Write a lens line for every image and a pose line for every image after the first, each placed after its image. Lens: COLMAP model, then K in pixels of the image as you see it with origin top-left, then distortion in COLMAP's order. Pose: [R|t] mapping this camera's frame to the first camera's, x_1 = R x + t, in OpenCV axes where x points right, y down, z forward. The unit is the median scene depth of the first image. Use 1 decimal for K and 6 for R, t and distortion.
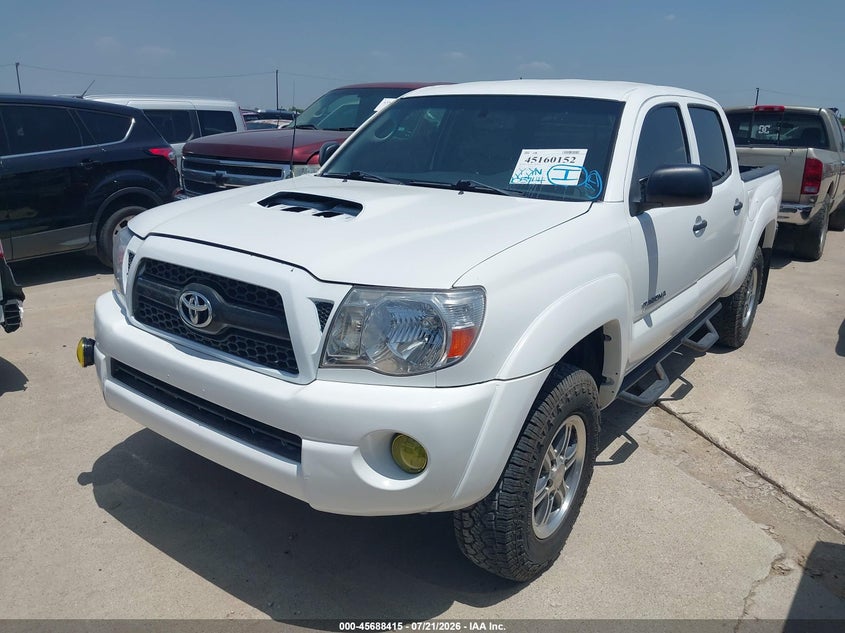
lens RADIAL K [[661.0, 0, 422.4], [0, 661.0, 325.4], [0, 0, 1]] dist [0.036370, -0.064459]
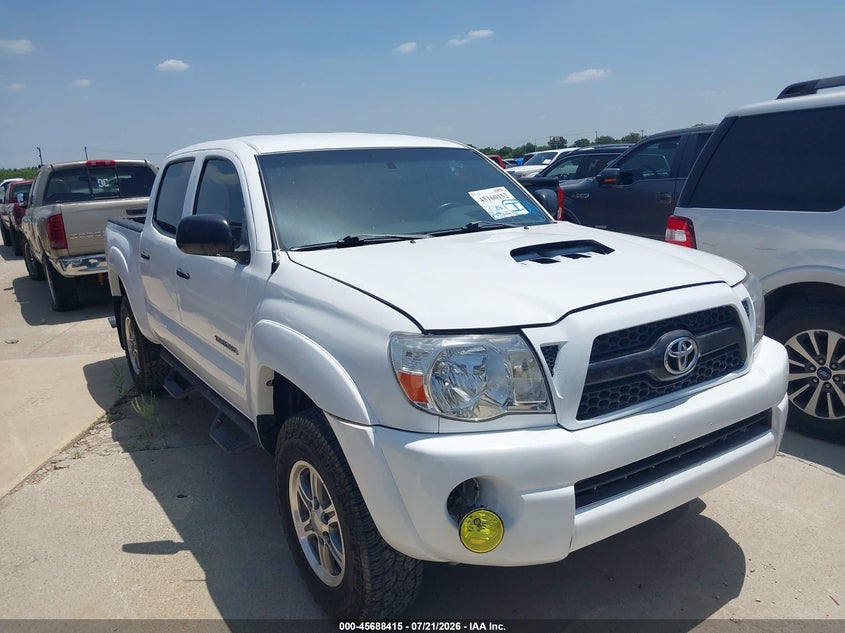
lens RADIAL K [[661.0, 0, 418.0], [0, 661.0, 318.0], [0, 0, 1]] dist [0.036370, -0.064459]
pose [[0.361142, -0.252086, 0.897791, -1.210343], [0.330181, 0.934964, 0.129706, -0.298635], [-0.872099, 0.249591, 0.420888, 0.805827]]
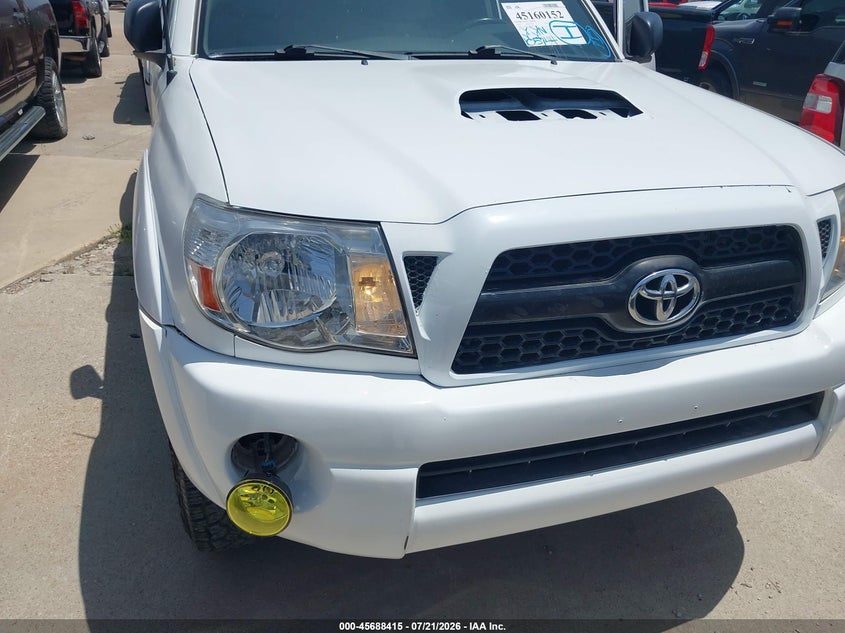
lens RADIAL K [[661.0, 0, 417.9], [0, 661.0, 325.5], [0, 0, 1]] dist [0.036370, -0.064459]
pose [[0.574737, -0.380073, 0.724722, -0.823343], [0.226644, 0.924889, 0.305309, -0.212737], [-0.786327, -0.011219, 0.617709, 0.707215]]
